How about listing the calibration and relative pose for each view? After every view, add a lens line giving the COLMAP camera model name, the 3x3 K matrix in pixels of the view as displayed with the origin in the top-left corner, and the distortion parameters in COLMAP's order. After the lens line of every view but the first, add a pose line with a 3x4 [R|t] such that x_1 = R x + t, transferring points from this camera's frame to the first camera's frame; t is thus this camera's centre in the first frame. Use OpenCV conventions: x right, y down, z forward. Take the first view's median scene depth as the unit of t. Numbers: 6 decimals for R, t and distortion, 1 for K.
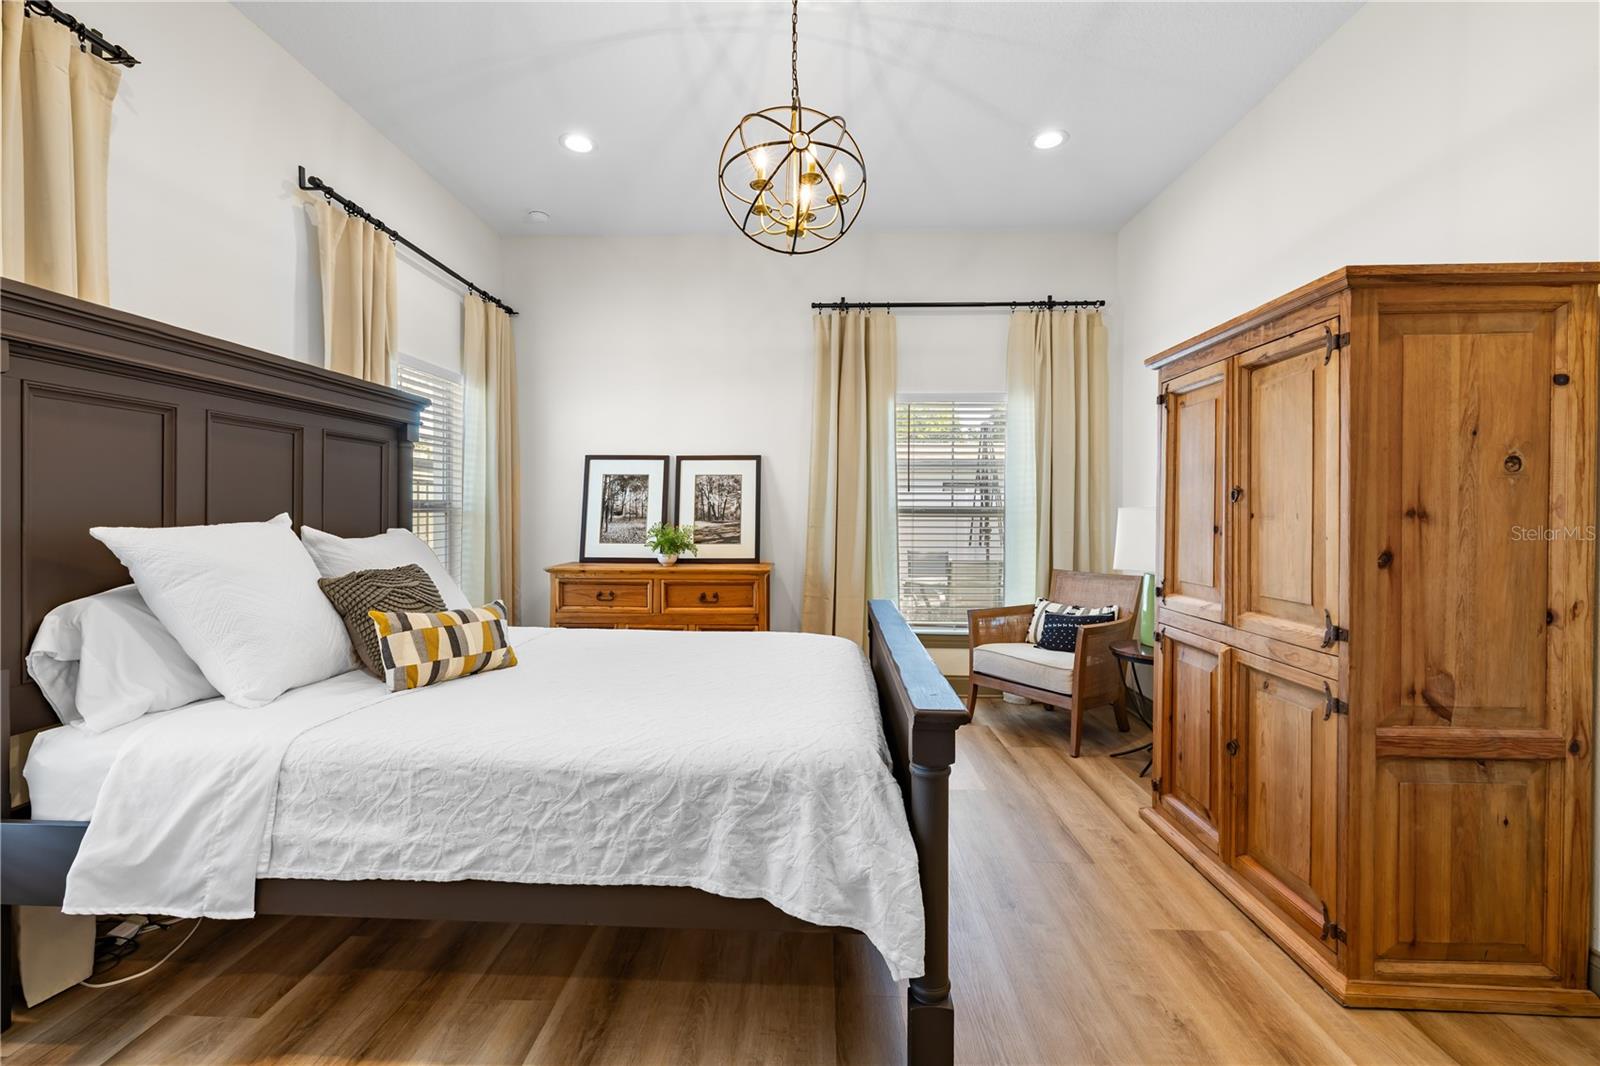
lens RADIAL K [[675.9, 0, 790.2], [0, 675.9, 522.5], [0, 0, 1]] dist [0.003857, -0.000372]
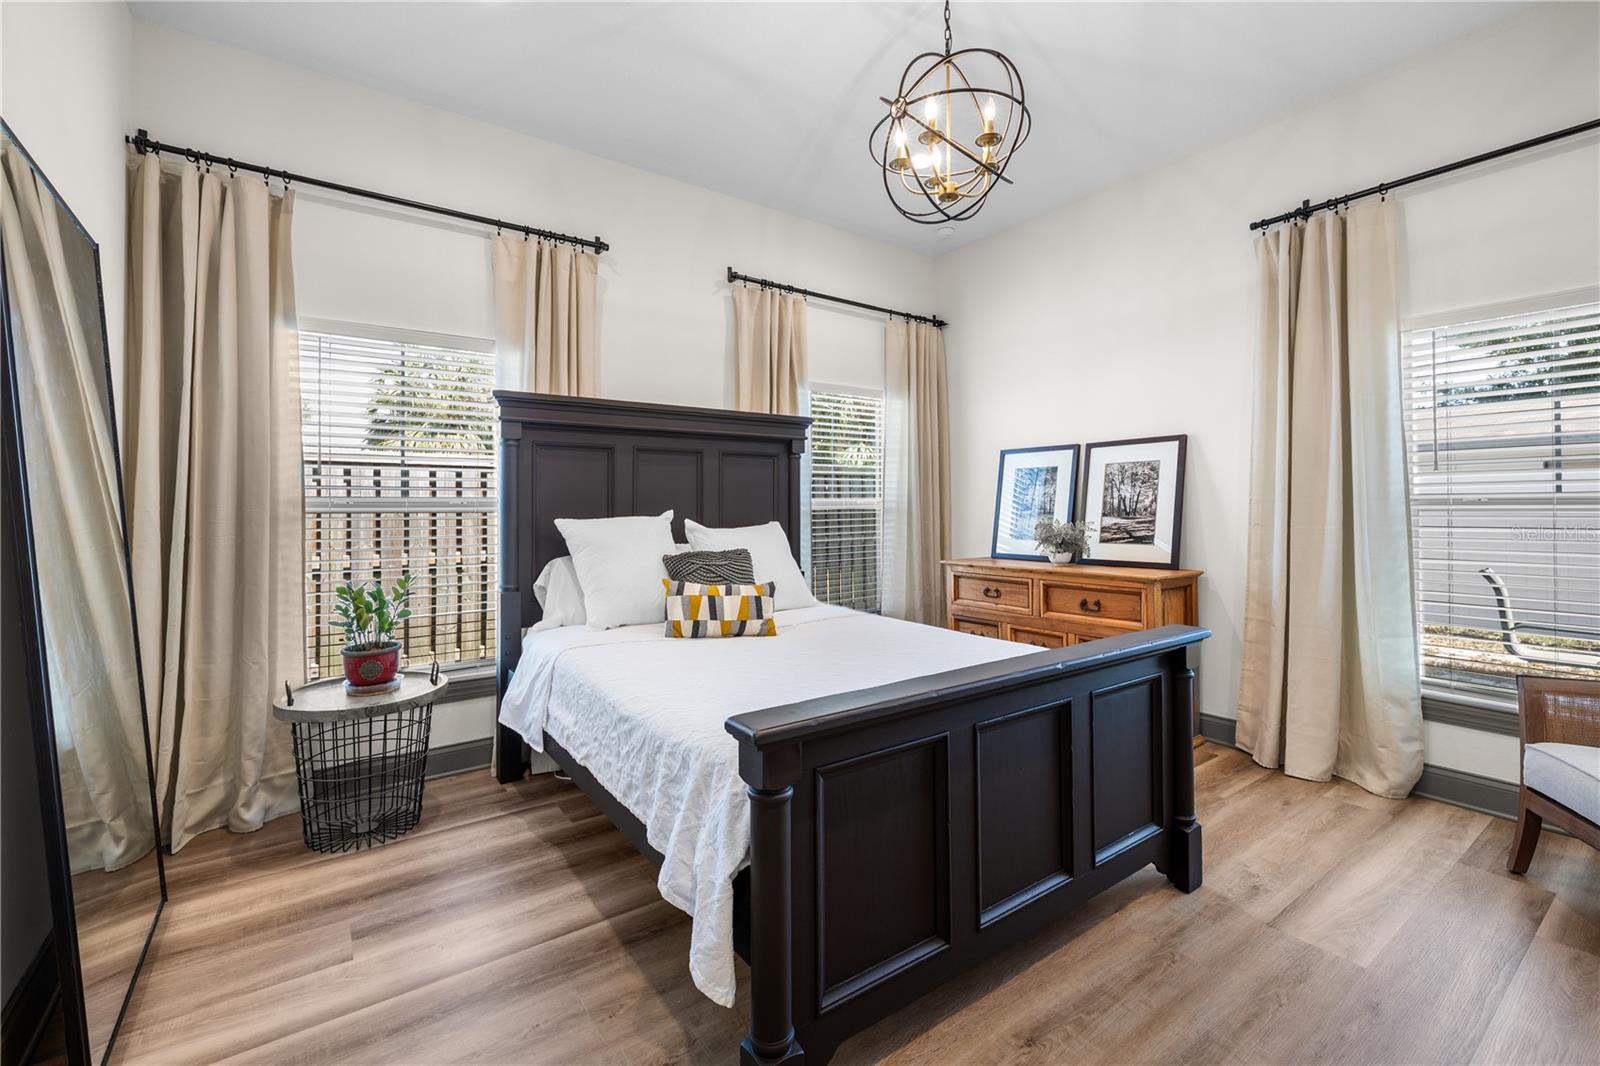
lens RADIAL K [[675.9, 0, 790.0], [0, 675.9, 503.5], [0, 0, 1]] dist [0.003857, -0.000372]
pose [[0.618748, -0.012419, -0.785491, 0.323410], [-0.004119, 0.999810, -0.019052, -0.001013], [0.785579, 0.015024, 0.618579, 0.157781]]
